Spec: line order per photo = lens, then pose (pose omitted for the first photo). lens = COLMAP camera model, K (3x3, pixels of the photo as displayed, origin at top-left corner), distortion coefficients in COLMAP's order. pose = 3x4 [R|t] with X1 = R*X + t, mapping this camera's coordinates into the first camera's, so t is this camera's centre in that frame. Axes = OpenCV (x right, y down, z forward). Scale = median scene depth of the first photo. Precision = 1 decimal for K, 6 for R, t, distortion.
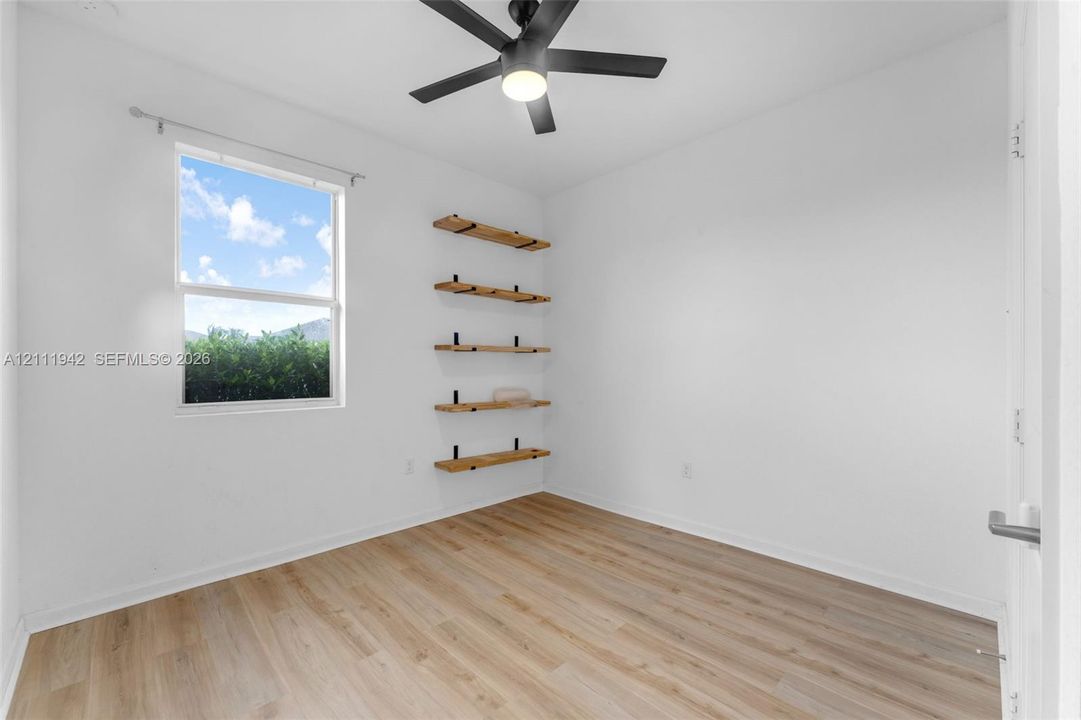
lens RADIAL K [[437.4, 0, 533.4], [0, 437.4, 363.9], [0, 0, 1]] dist [-0.000534, -0.000037]
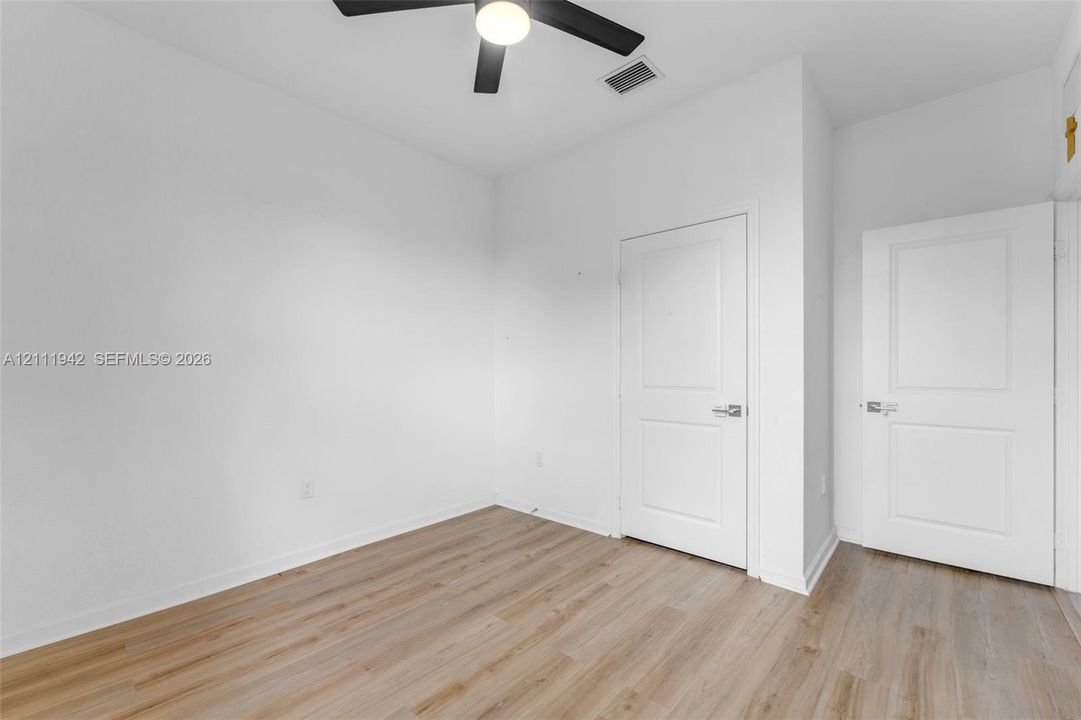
lens RADIAL K [[437.4, 0, 533.4], [0, 437.4, 363.9], [0, 0, 1]] dist [-0.000534, -0.000037]
pose [[-0.056195, 0.008457, 0.998384, -0.721490], [-0.004465, 0.999952, -0.008722, 0.007796], [-0.998410, -0.004948, -0.056154, 0.845569]]
